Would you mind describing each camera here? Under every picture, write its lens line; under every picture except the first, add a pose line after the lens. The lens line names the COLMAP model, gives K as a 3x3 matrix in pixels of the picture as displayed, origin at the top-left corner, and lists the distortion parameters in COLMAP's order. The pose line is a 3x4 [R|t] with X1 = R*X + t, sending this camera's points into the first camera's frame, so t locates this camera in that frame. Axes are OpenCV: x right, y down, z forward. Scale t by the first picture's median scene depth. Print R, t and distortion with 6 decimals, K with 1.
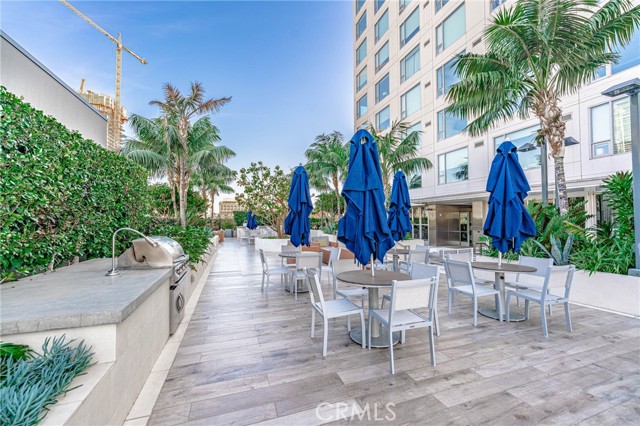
lens RADIAL K [[258.8, 0, 319.8], [0, 258.8, 212.3], [0, 0, 1]] dist [-0.004053, 0.000897]
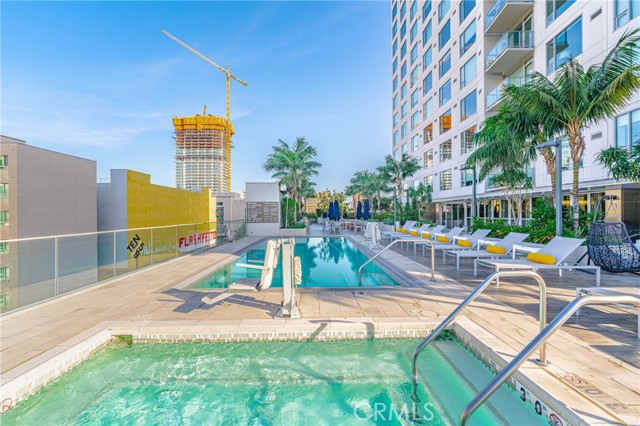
lens RADIAL K [[258.8, 0, 317.9], [0, 258.8, 212.9], [0, 0, 1]] dist [-0.004053, 0.000897]
pose [[0.950653, -0.000478, -0.310255, 0.243440], [0.008103, 0.999696, 0.023290, -0.018233], [0.310149, -0.024655, 0.950368, -0.730450]]
